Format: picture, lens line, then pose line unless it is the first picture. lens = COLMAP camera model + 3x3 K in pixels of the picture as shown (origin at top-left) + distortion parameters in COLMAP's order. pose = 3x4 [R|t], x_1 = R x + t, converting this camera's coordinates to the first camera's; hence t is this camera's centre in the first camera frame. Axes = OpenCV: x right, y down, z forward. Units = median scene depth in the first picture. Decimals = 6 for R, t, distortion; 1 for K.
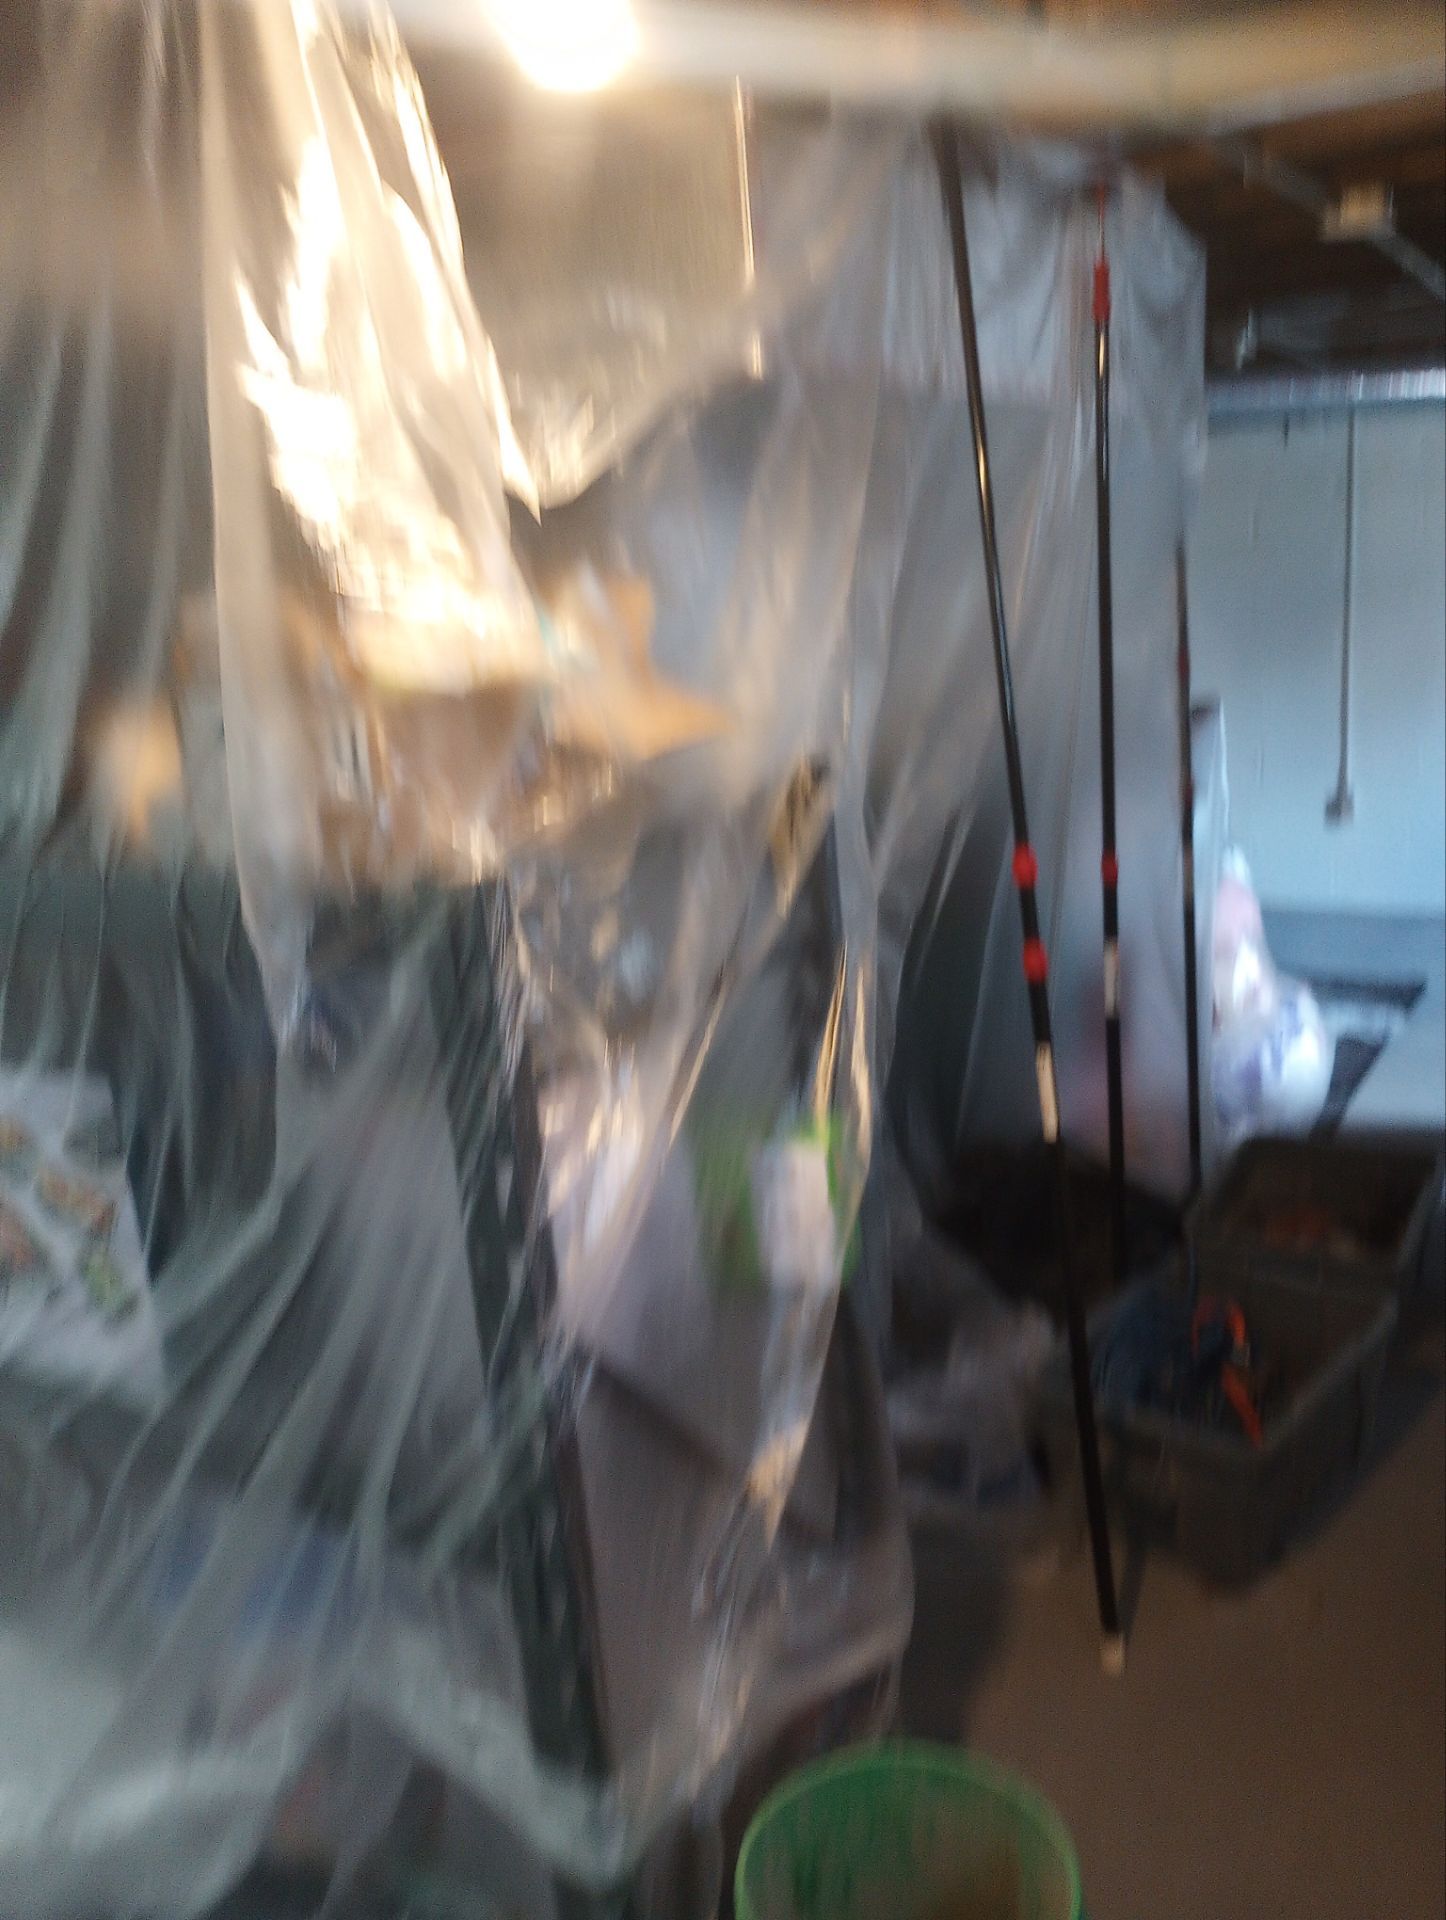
lens RADIAL K [[1510.7, 0, 723.0], [0, 1510.7, 960.0], [0, 0, 1]] dist [0.002748, -0.011478]
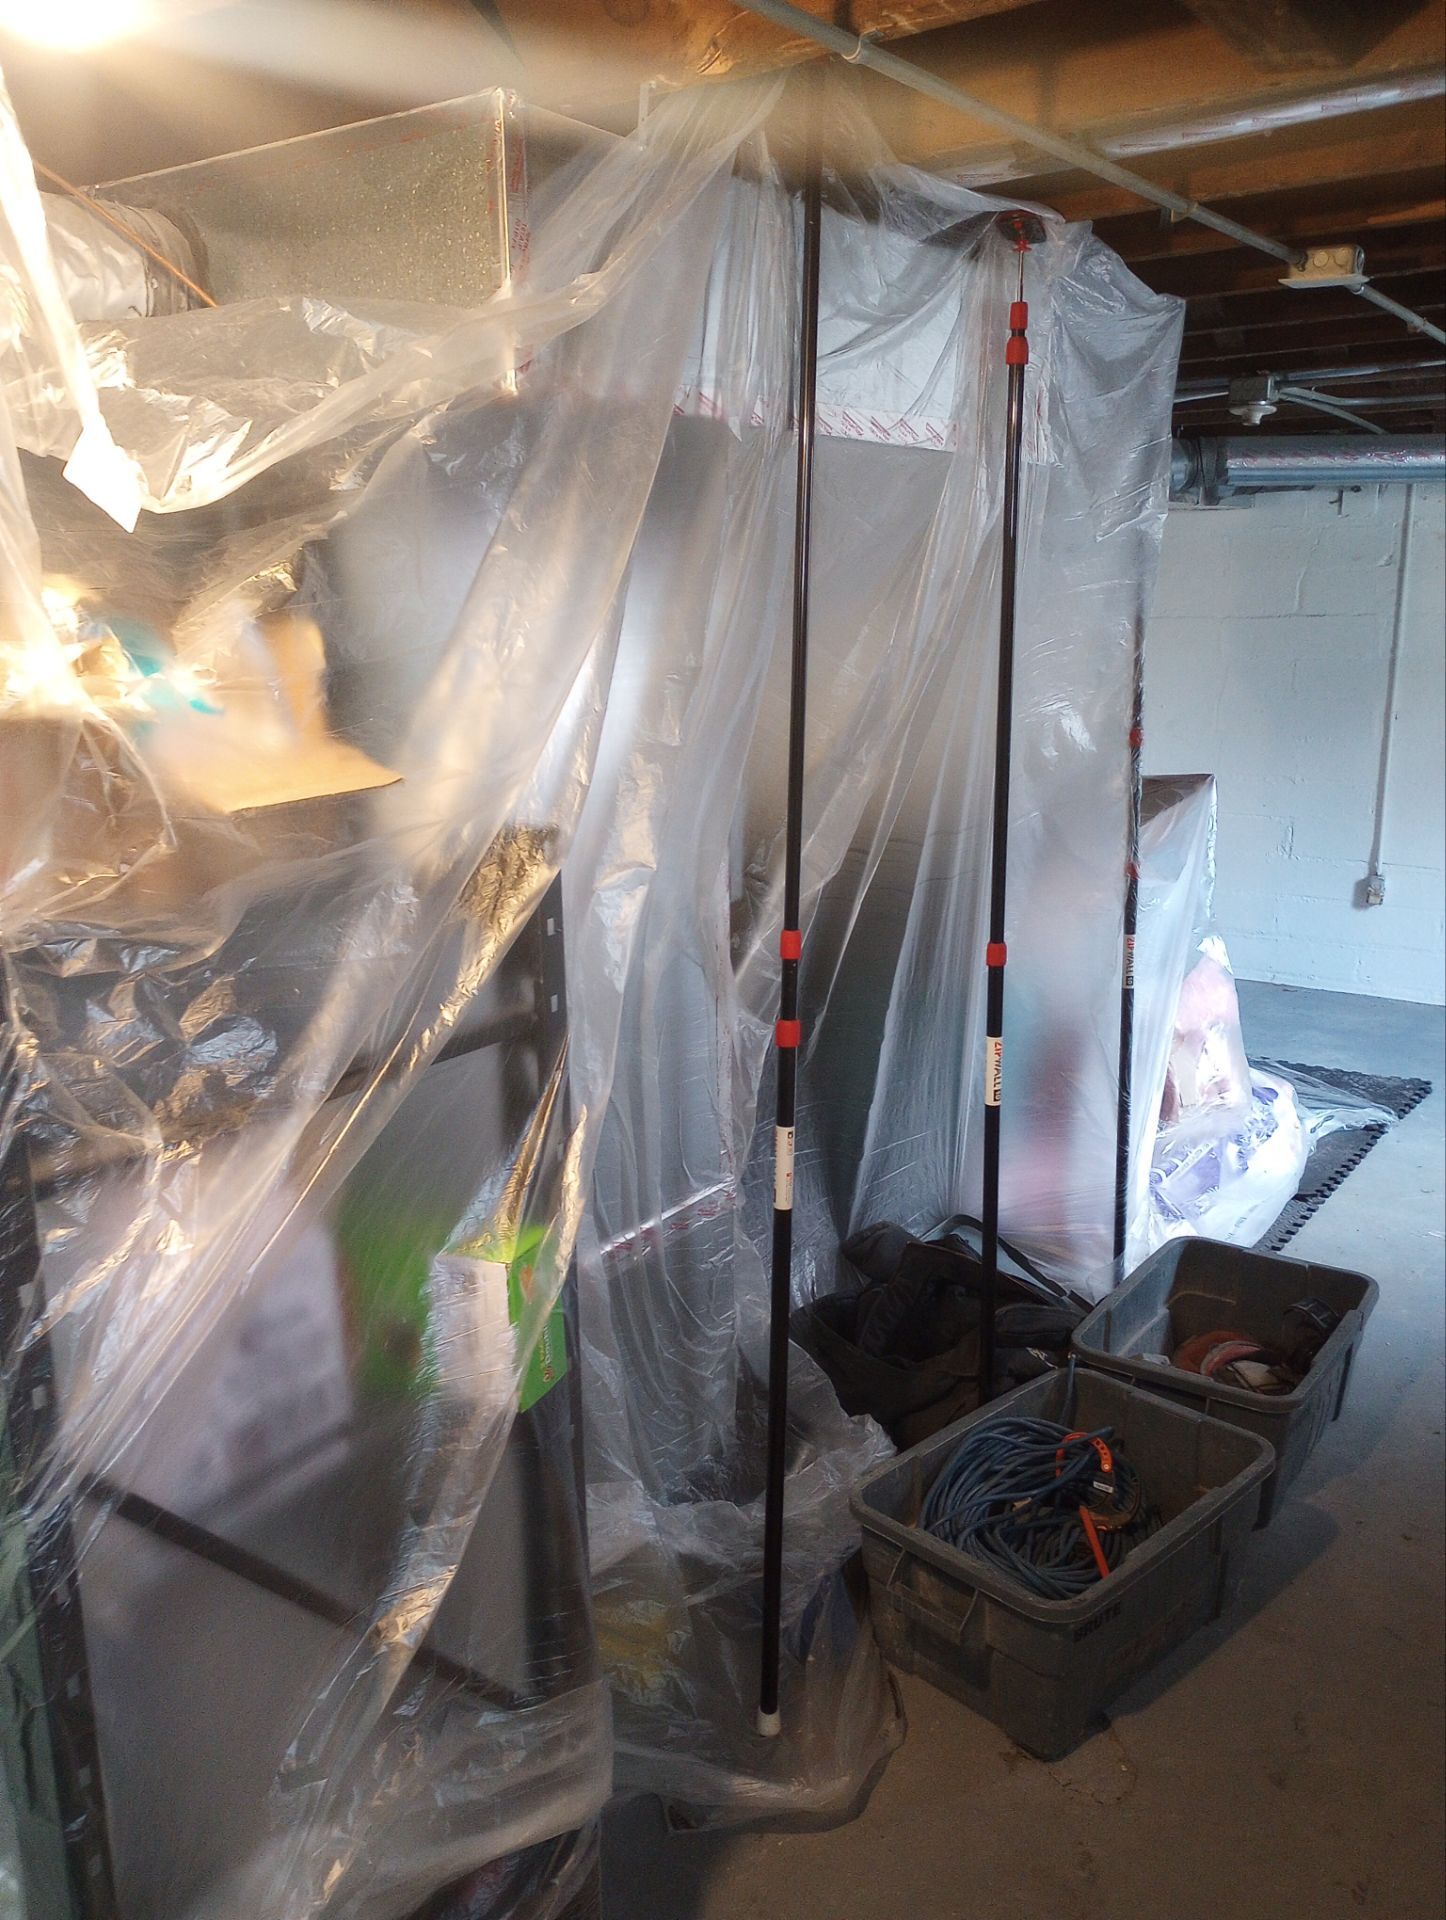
lens RADIAL K [[1510.7, 0, 723.0], [0, 1510.7, 960.0], [0, 0, 1]] dist [0.002748, -0.011478]
pose [[0.996529, 0.068345, -0.047536, 0.140146], [-0.069312, 0.997414, -0.018995, -0.026668], [0.046115, 0.022224, 0.998689, 0.066678]]
